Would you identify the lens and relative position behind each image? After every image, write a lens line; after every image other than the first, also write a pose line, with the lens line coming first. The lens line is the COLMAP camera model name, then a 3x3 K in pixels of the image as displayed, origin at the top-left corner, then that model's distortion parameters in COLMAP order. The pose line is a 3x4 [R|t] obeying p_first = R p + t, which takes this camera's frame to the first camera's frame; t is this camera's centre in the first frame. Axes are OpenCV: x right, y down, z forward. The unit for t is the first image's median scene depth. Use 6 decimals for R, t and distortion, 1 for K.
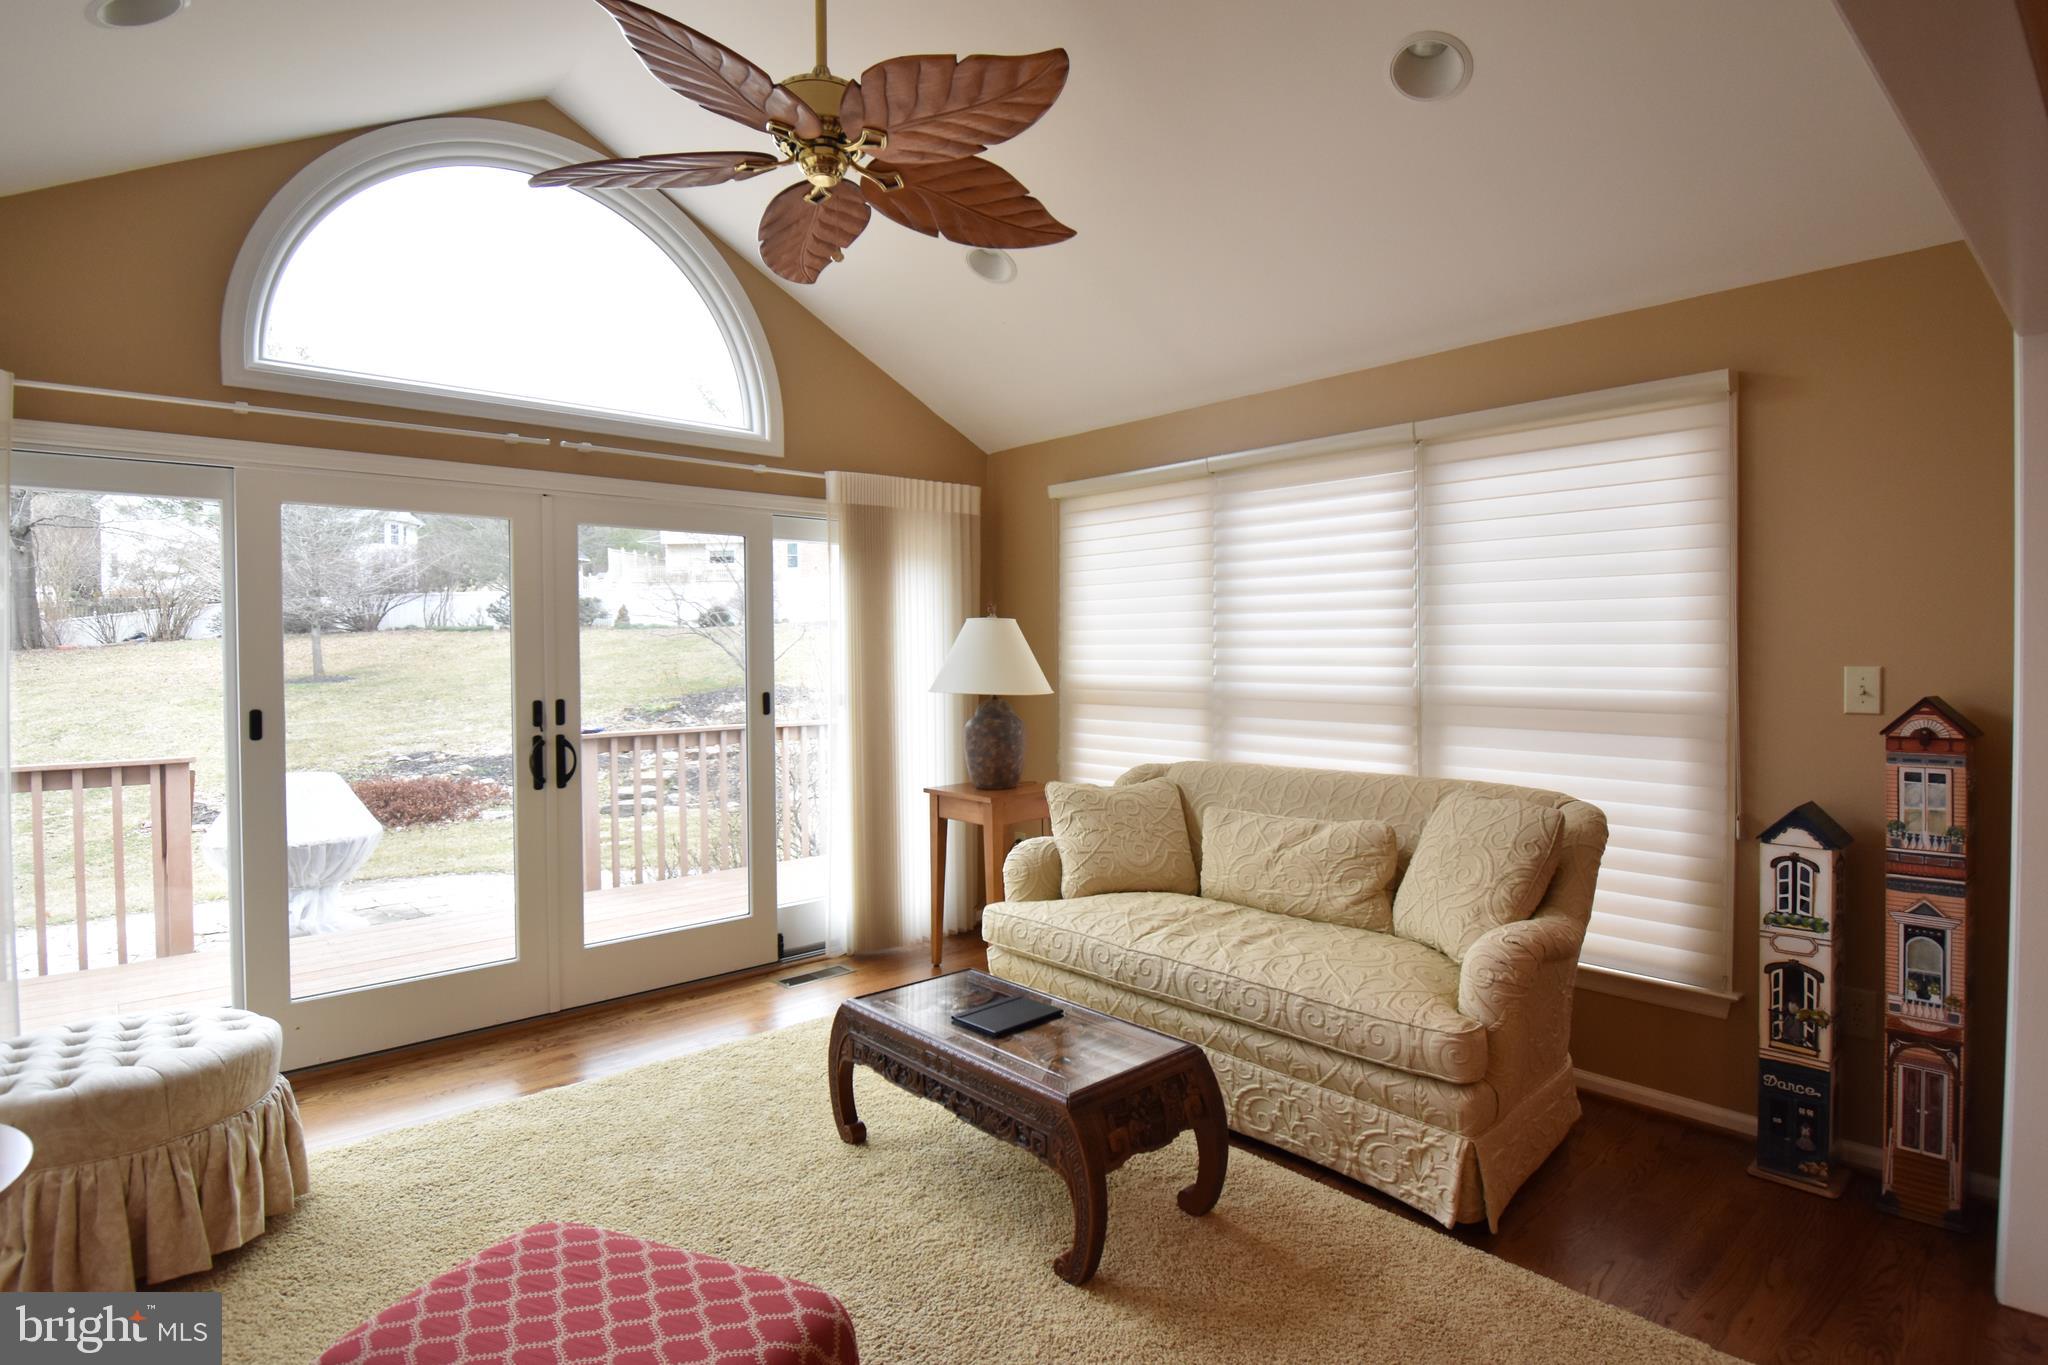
lens RADIAL K [[1070.6, 0, 1004.2], [0, 1070.6, 672.6], [0, 0, 1]] dist [0.003640, -0.022066]
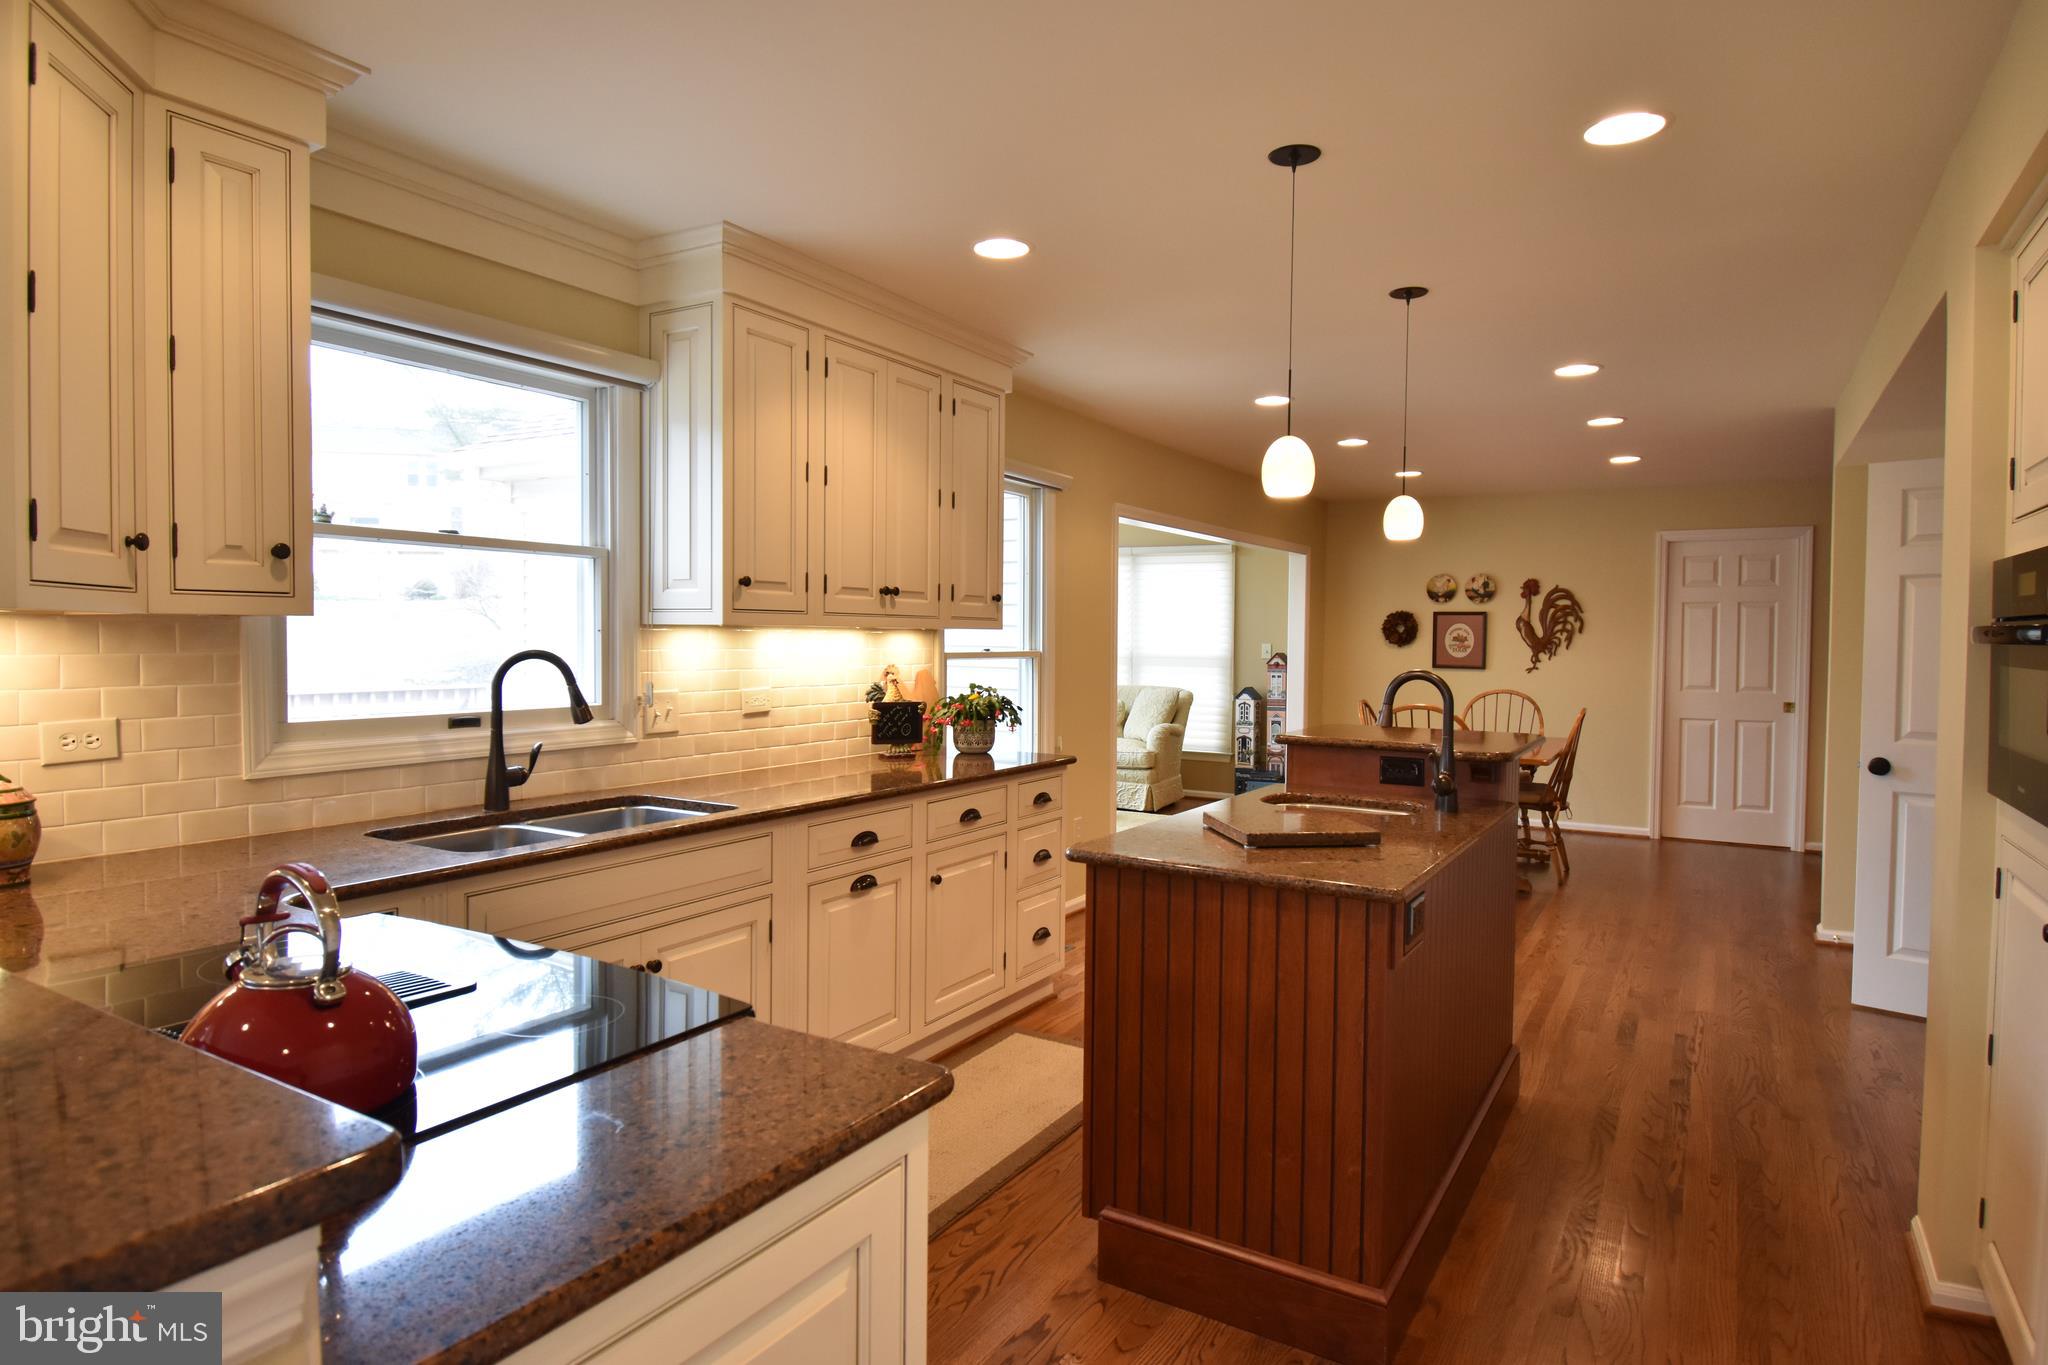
lens RADIAL K [[1139.4, 0, 1020.3], [0, 1139.4, 673.1], [0, 0, 1]] dist [0.011867, -0.025444]
pose [[0.954777, 0.006604, 0.297250, -0.908301], [-0.011505, 0.999825, 0.014741, 0.041352], [-0.297101, -0.017494, 0.954686, -2.045555]]
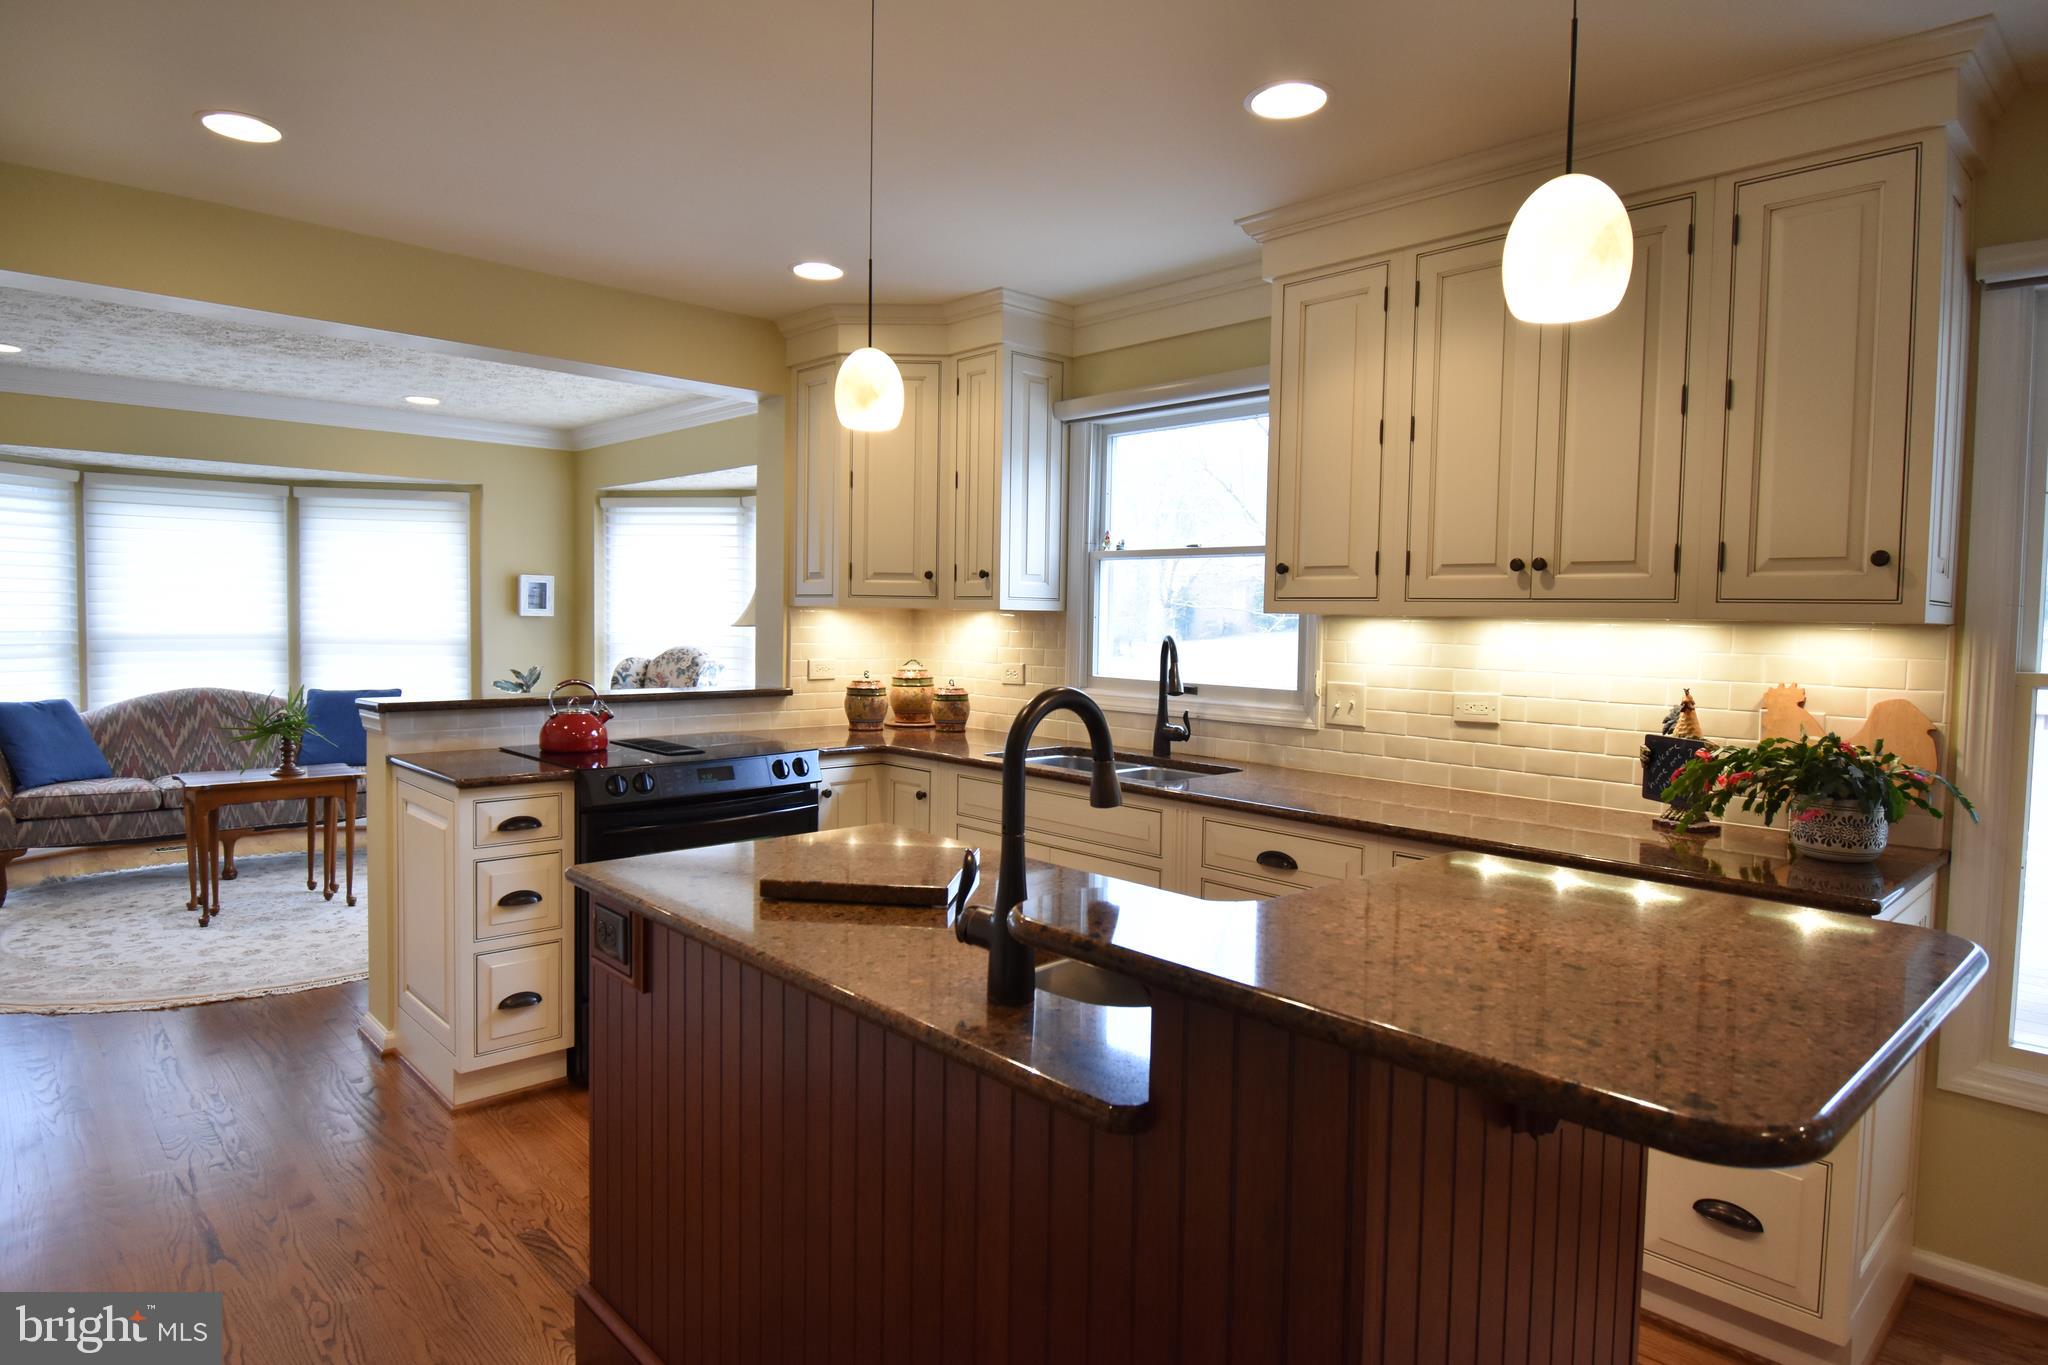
lens RADIAL K [[1139.4, 0, 1020.3], [0, 1139.4, 673.1], [0, 0, 1]] dist [0.011867, -0.025444]
pose [[0.031251, 0.057413, -0.997861, 0.270783], [-0.034315, 0.997822, 0.056337, 0.016565], [0.998922, 0.032481, 0.033153, -1.155847]]
